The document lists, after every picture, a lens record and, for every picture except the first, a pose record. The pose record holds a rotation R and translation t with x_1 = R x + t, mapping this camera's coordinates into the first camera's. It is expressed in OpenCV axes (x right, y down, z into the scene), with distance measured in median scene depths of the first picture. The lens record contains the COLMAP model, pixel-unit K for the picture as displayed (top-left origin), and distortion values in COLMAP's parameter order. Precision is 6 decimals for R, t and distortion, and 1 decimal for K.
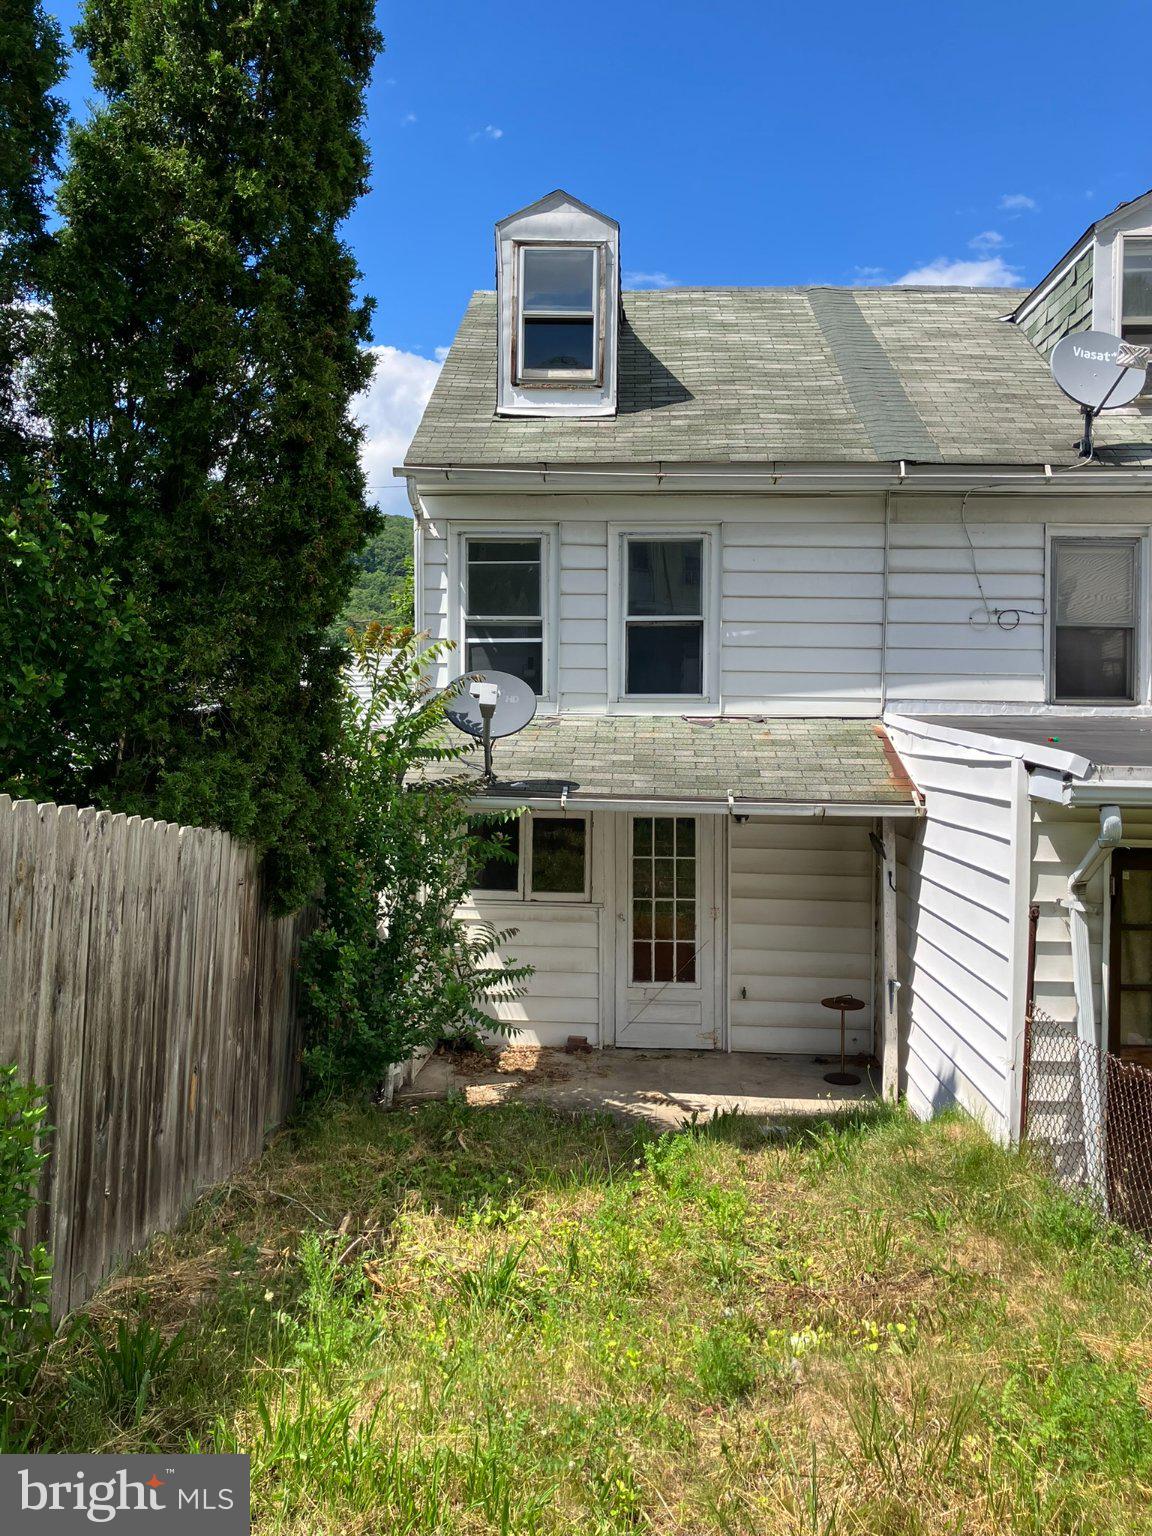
lens RADIAL K [[1268.4, 0, 576.0], [0, 1268.4, 768.0], [0, 0, 1]] dist [0.006552, -0.062566]
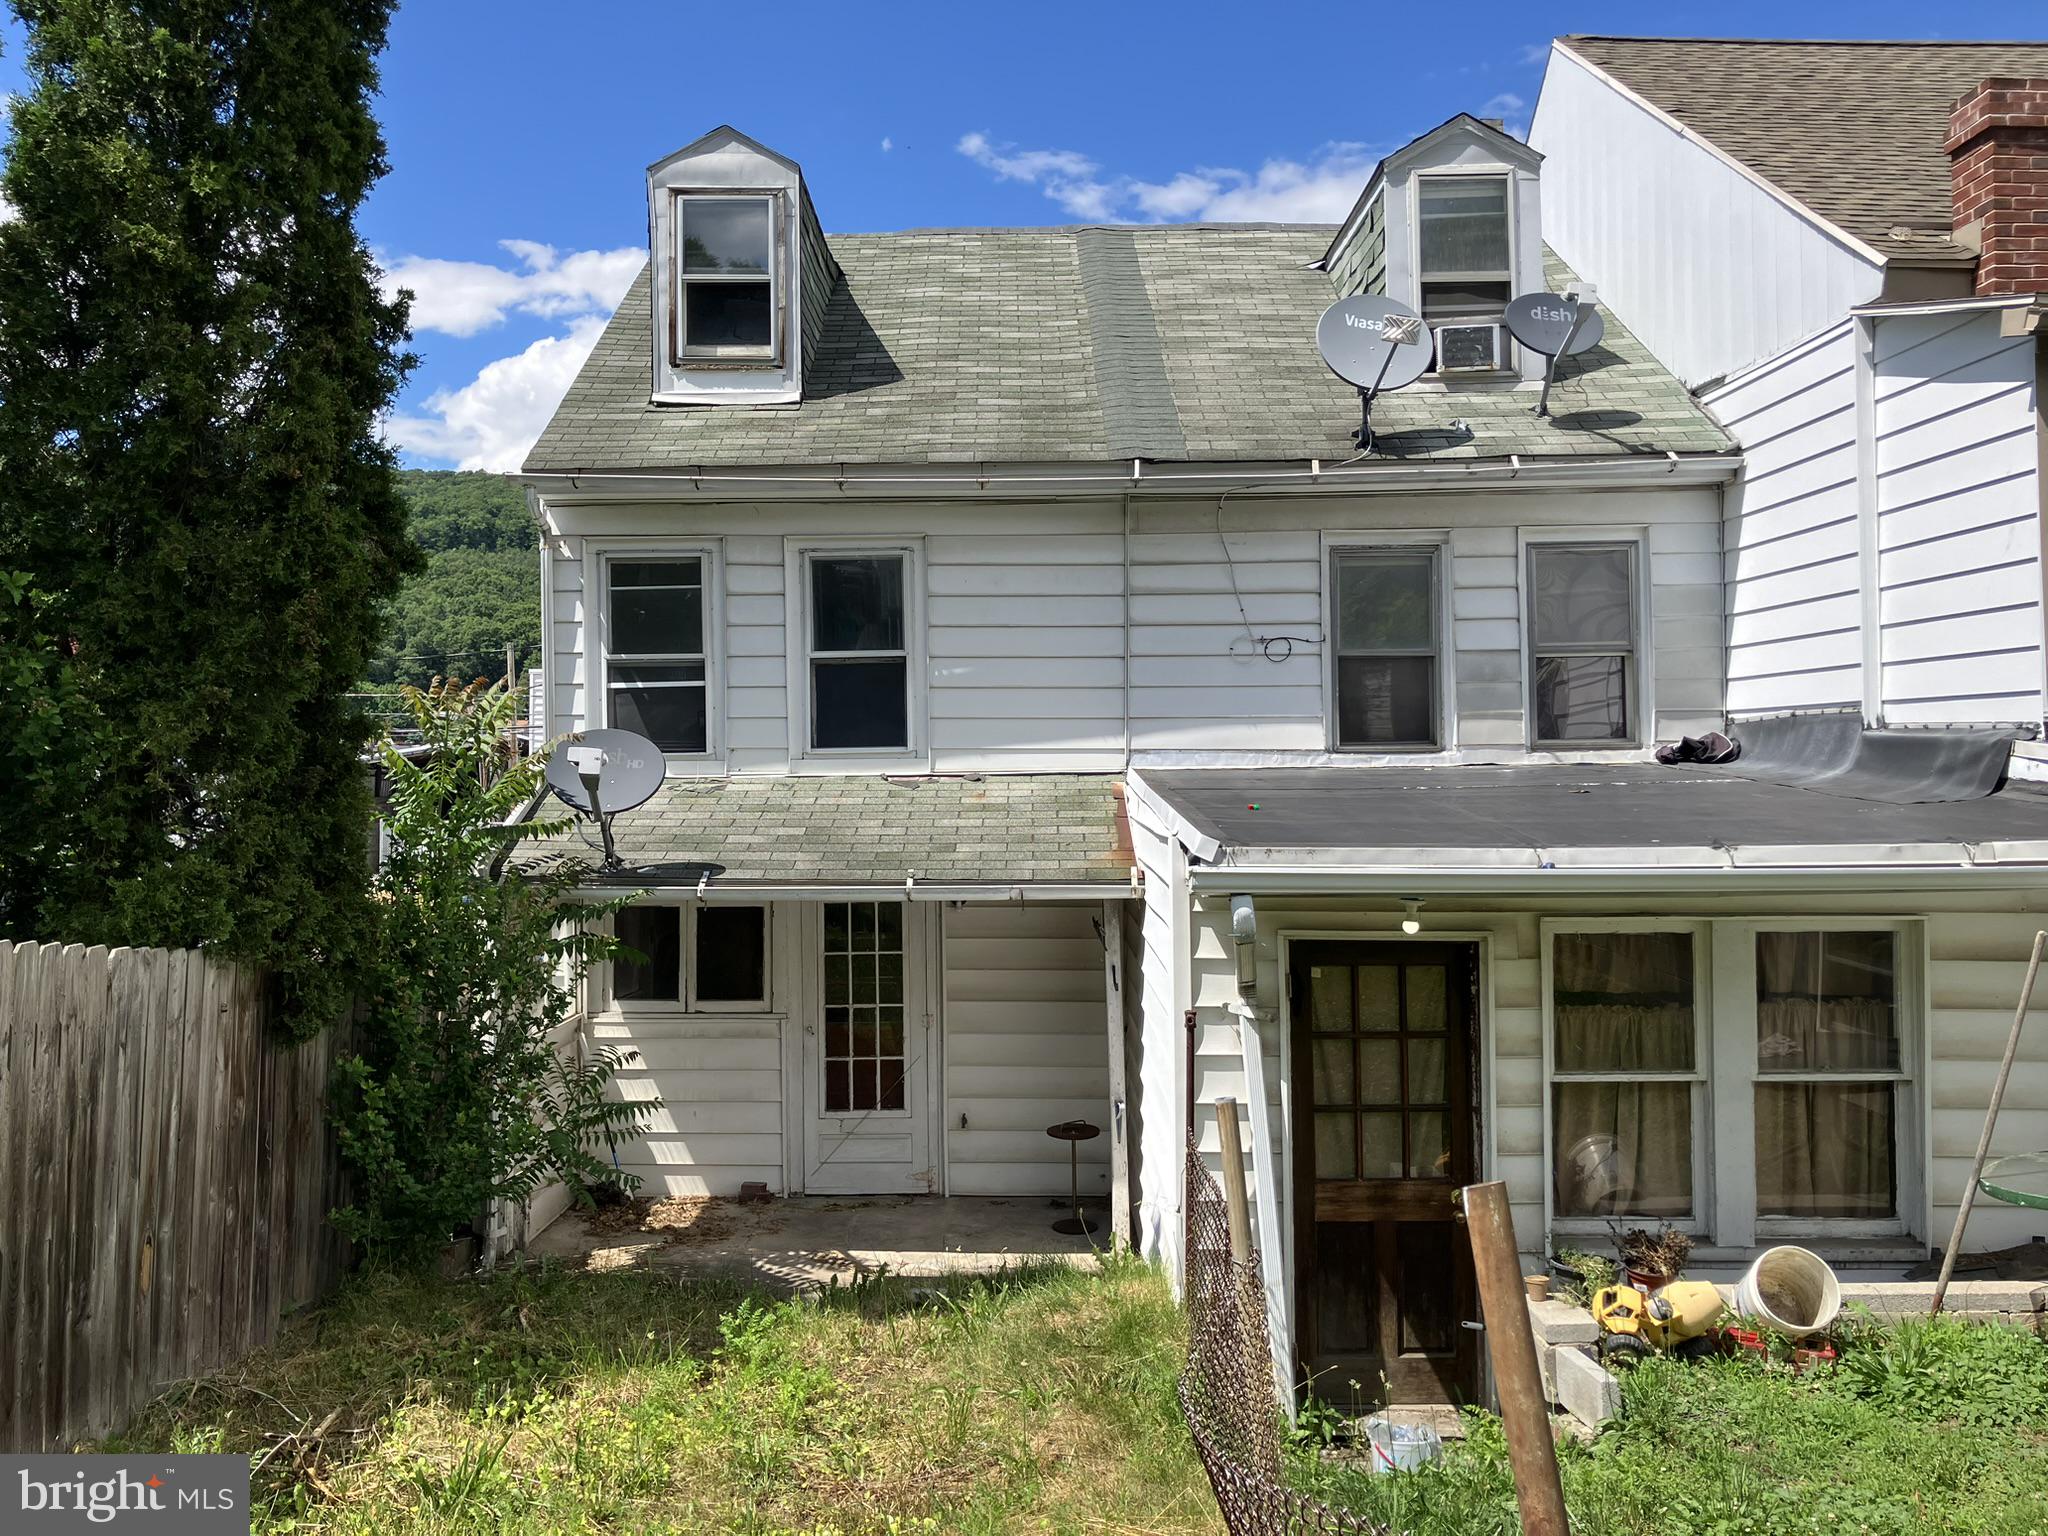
lens RADIAL K [[1706.3, 0, 1019.7], [0, 1706.3, 743.8], [0, 0, 1]] dist [0.005263, -0.016890]
pose [[0.999199, -0.019563, 0.034902, 0.138365], [0.020901, 0.999044, -0.038401, -0.018090], [-0.034117, 0.039100, 0.998653, -0.084048]]
